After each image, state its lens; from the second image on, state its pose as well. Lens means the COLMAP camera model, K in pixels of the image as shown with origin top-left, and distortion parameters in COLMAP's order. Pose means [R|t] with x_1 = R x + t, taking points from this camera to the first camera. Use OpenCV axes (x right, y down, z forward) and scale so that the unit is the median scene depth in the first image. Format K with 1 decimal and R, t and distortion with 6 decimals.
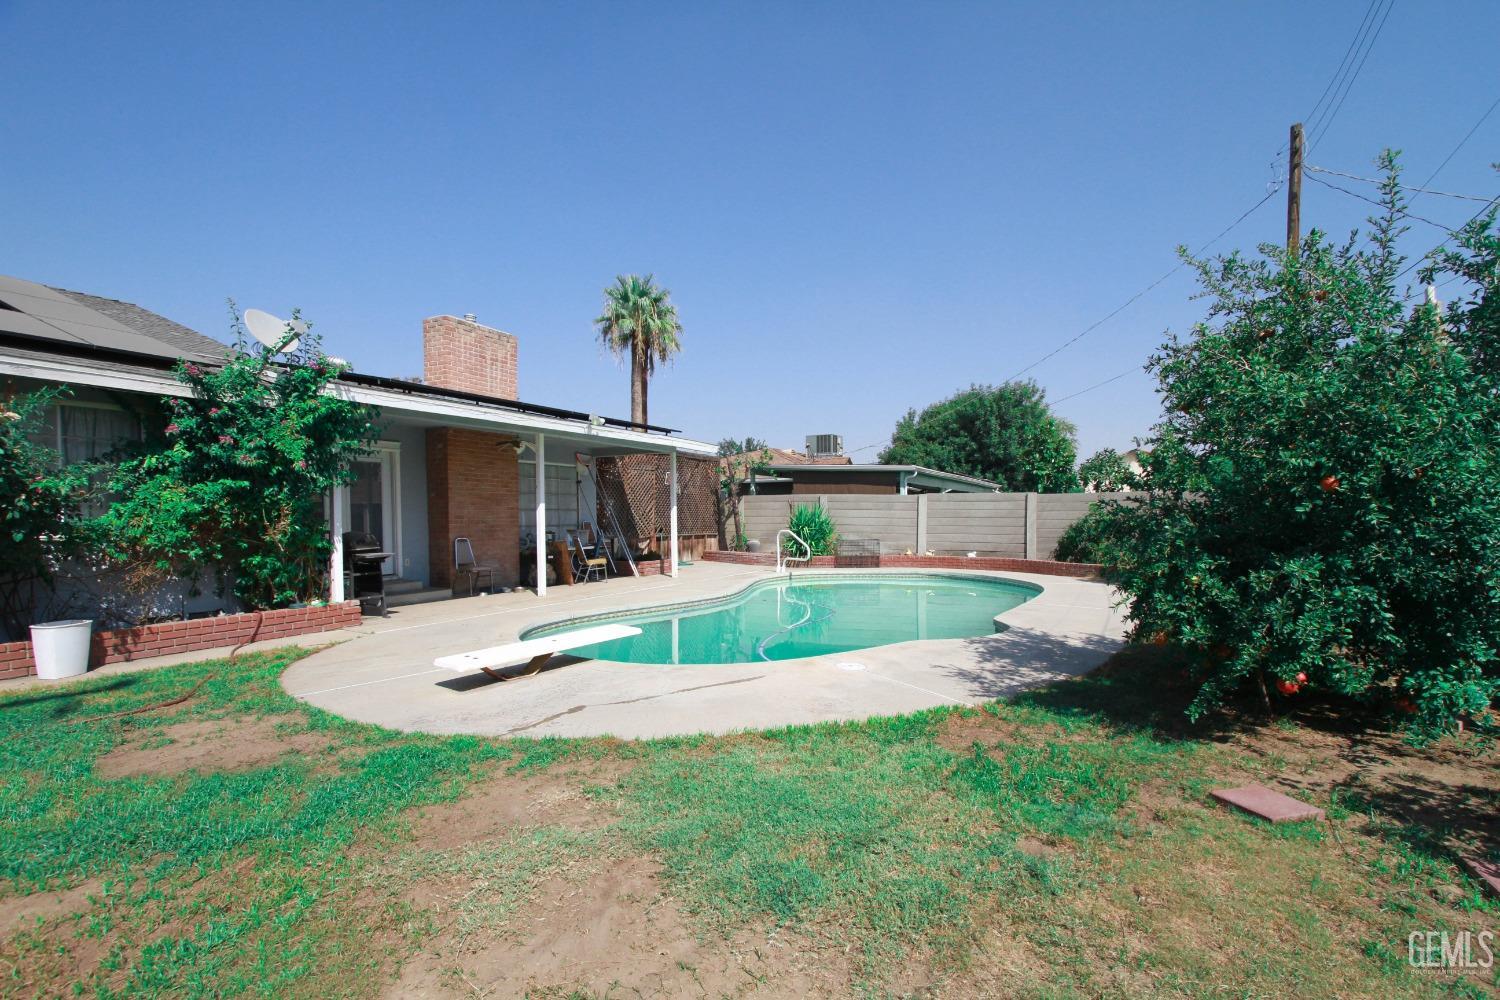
lens RADIAL K [[690.8, 0, 763.1], [0, 690.8, 538.7], [0, 0, 1]] dist [-0.008066, 0.000335]
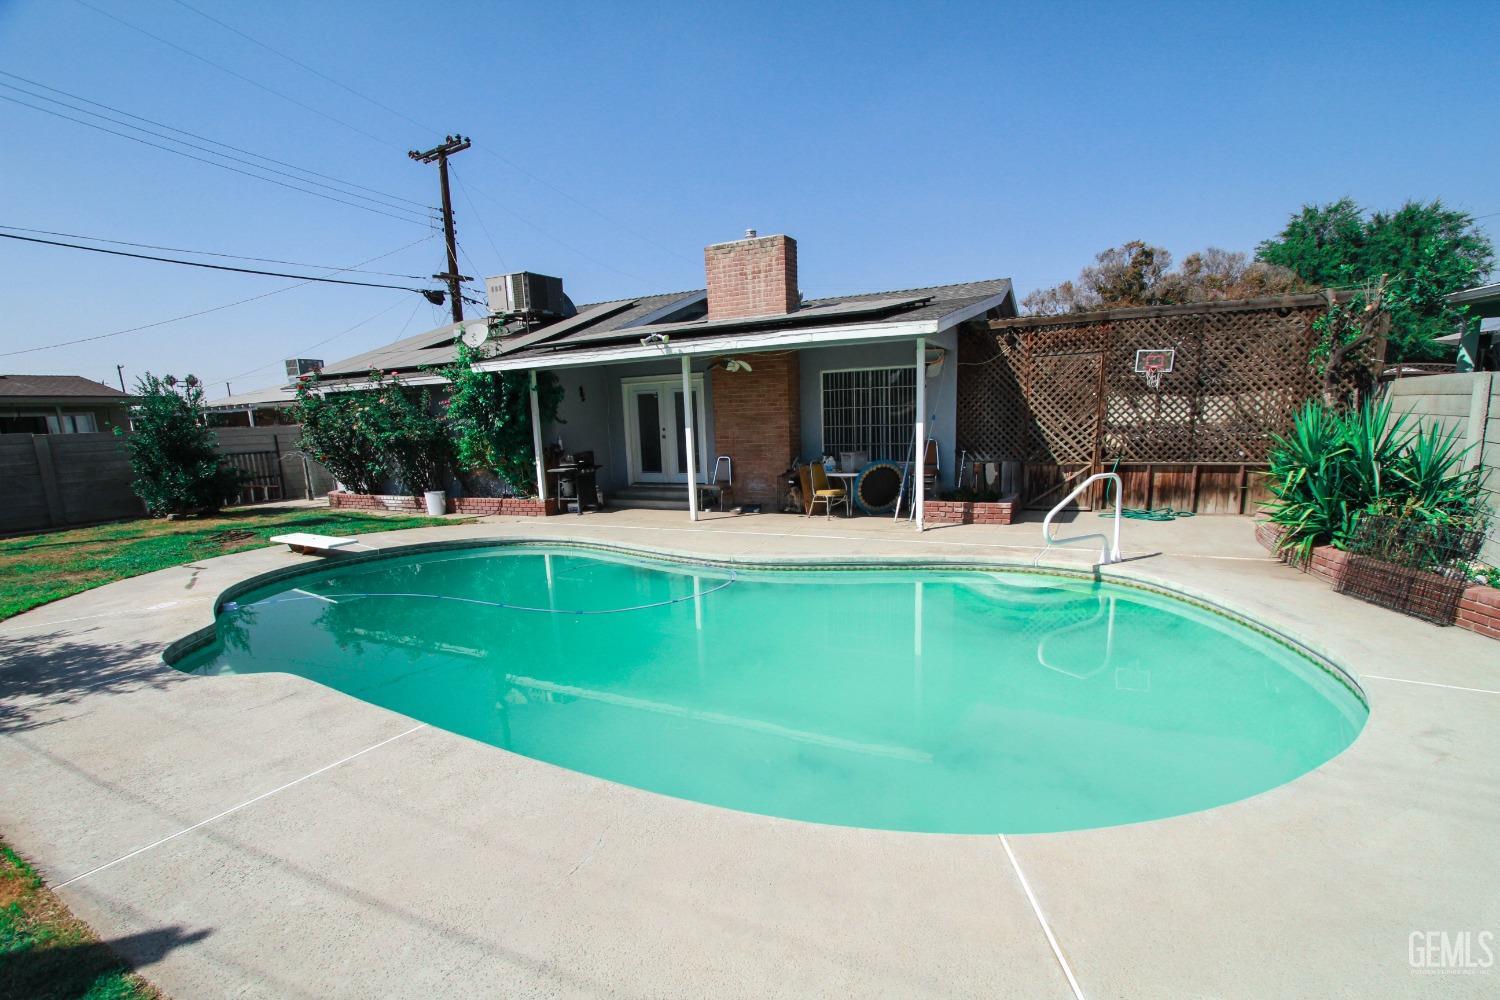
lens RADIAL K [[690.8, 0, 763.1], [0, 690.8, 538.7], [0, 0, 1]] dist [-0.008066, 0.000335]
pose [[0.017191, 0.178021, -0.983876, 0.637393], [0.002409, 0.984012, 0.178088, -0.065219], [0.999849, -0.005432, 0.016487, 1.007593]]
